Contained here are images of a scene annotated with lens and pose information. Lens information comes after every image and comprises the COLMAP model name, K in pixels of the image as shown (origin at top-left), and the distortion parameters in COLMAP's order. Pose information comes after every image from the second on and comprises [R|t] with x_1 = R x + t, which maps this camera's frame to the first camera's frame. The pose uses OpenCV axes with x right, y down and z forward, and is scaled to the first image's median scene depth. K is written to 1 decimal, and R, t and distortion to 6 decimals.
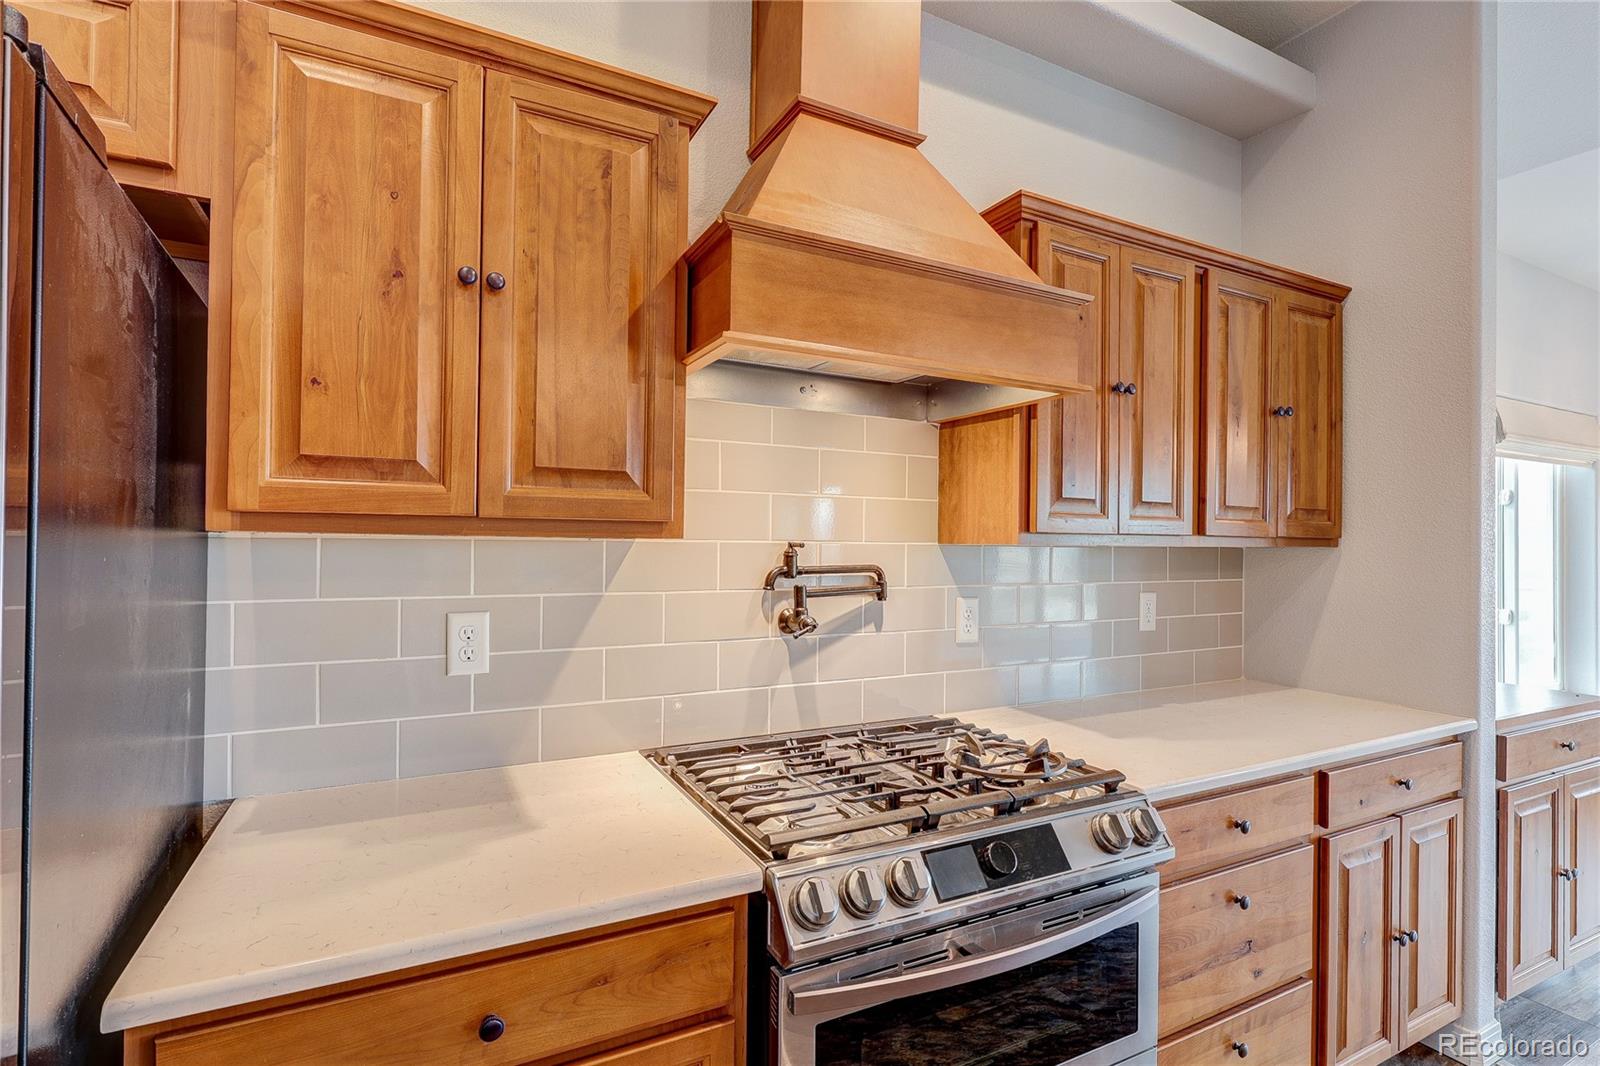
lens RADIAL K [[741.1, 0, 800.0], [0, 741.1, 533.0], [0, 0, 1]] dist [-0.004142, -0.000181]
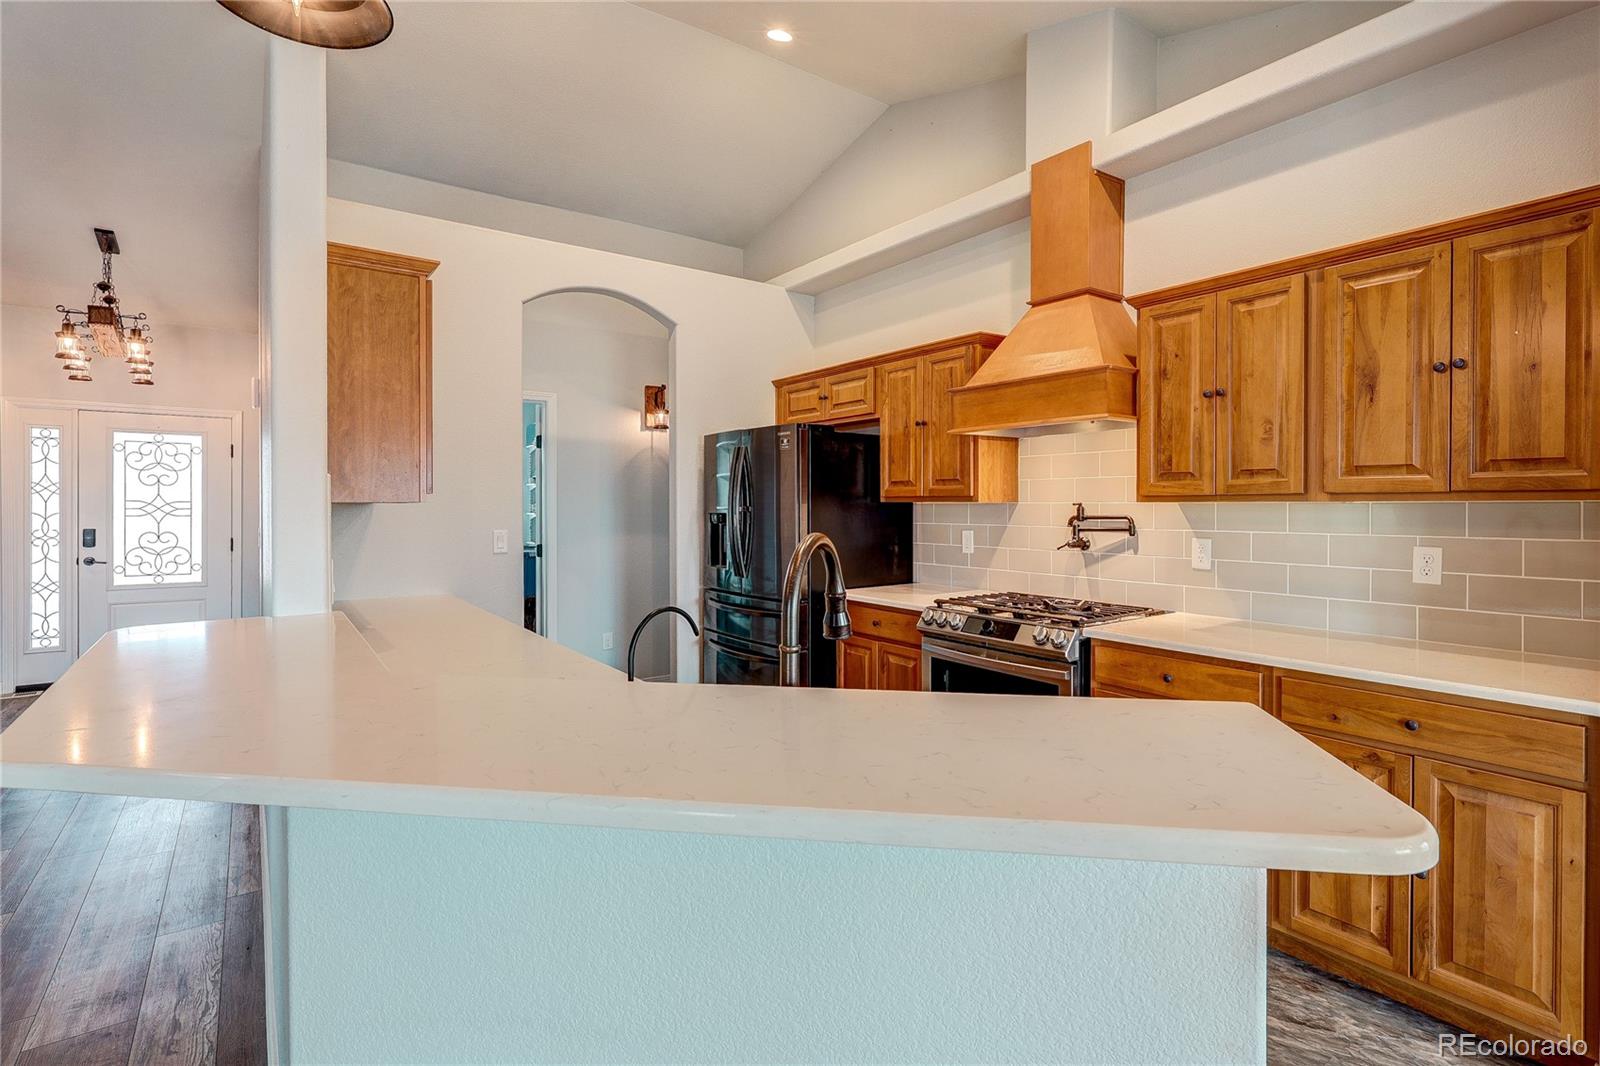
lens RADIAL K [[755.6, 0, 800.6], [0, 755.6, 502.0], [0, 0, 1]] dist [0.000632, 0.000030]
pose [[0.162567, -0.014634, -0.986589, 1.813897], [0.015426, 0.999806, -0.012288, 0.023601], [0.986577, -0.013221, 0.162761, -0.041574]]
